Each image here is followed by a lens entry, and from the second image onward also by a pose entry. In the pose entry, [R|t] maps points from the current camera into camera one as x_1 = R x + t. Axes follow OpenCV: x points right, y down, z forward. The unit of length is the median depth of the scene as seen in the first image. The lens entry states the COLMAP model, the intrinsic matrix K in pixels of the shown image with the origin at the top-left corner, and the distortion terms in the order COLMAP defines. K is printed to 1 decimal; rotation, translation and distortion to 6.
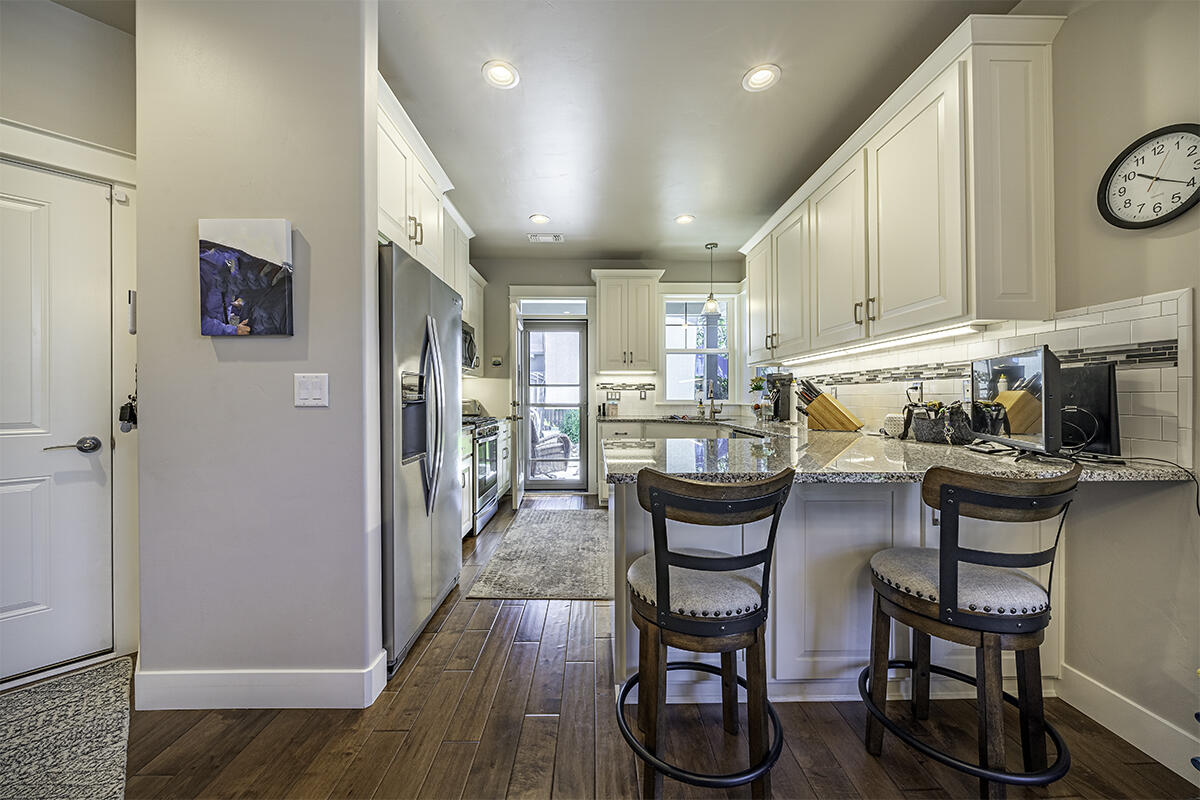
lens RADIAL K [[415.6, 0, 598.9], [0, 415.6, 403.9], [0, 0, 1]] dist [-0.000998, -0.000143]
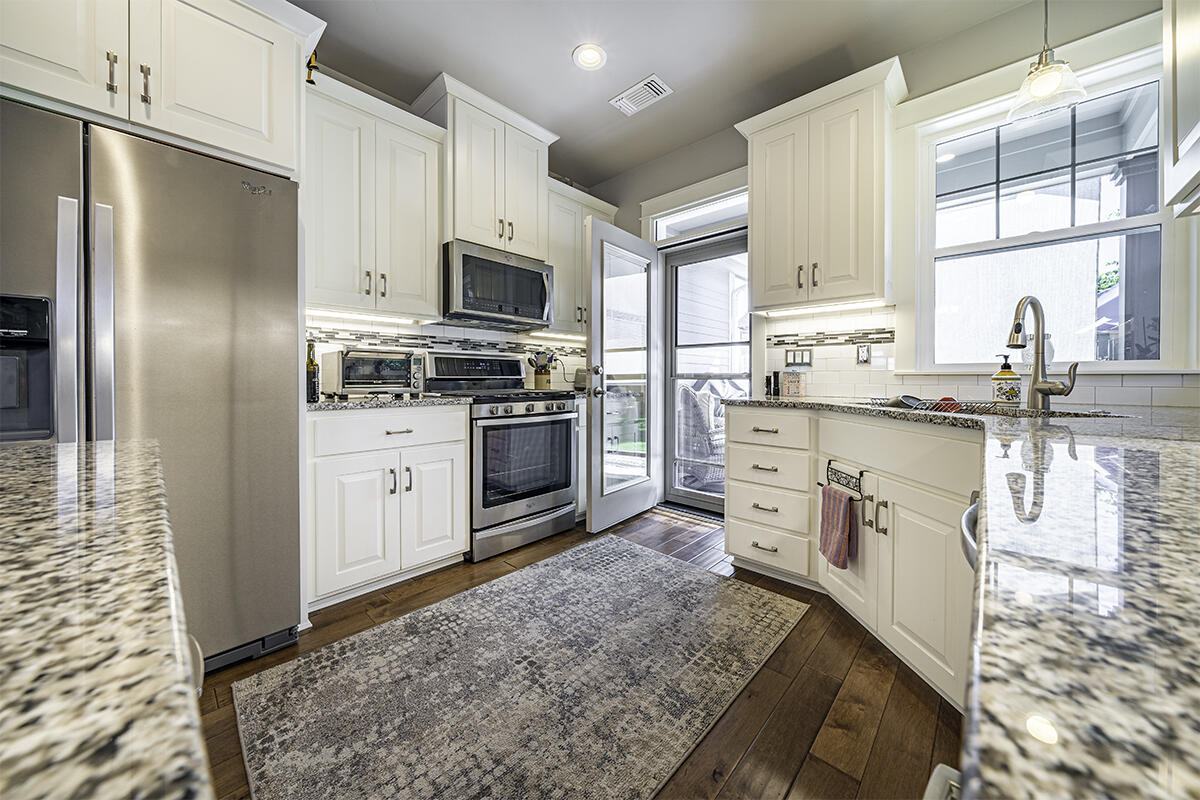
lens RADIAL K [[422.9, 0, 600.1], [0, 422.9, 384.1], [0, 0, 1]] dist [-0.000199, -0.000015]
pose [[0.721520, 0.011340, -0.692301, 0.230548], [-0.009660, 0.999933, 0.006312, 0.013317], [0.692326, 0.002133, 0.721581, 0.454816]]
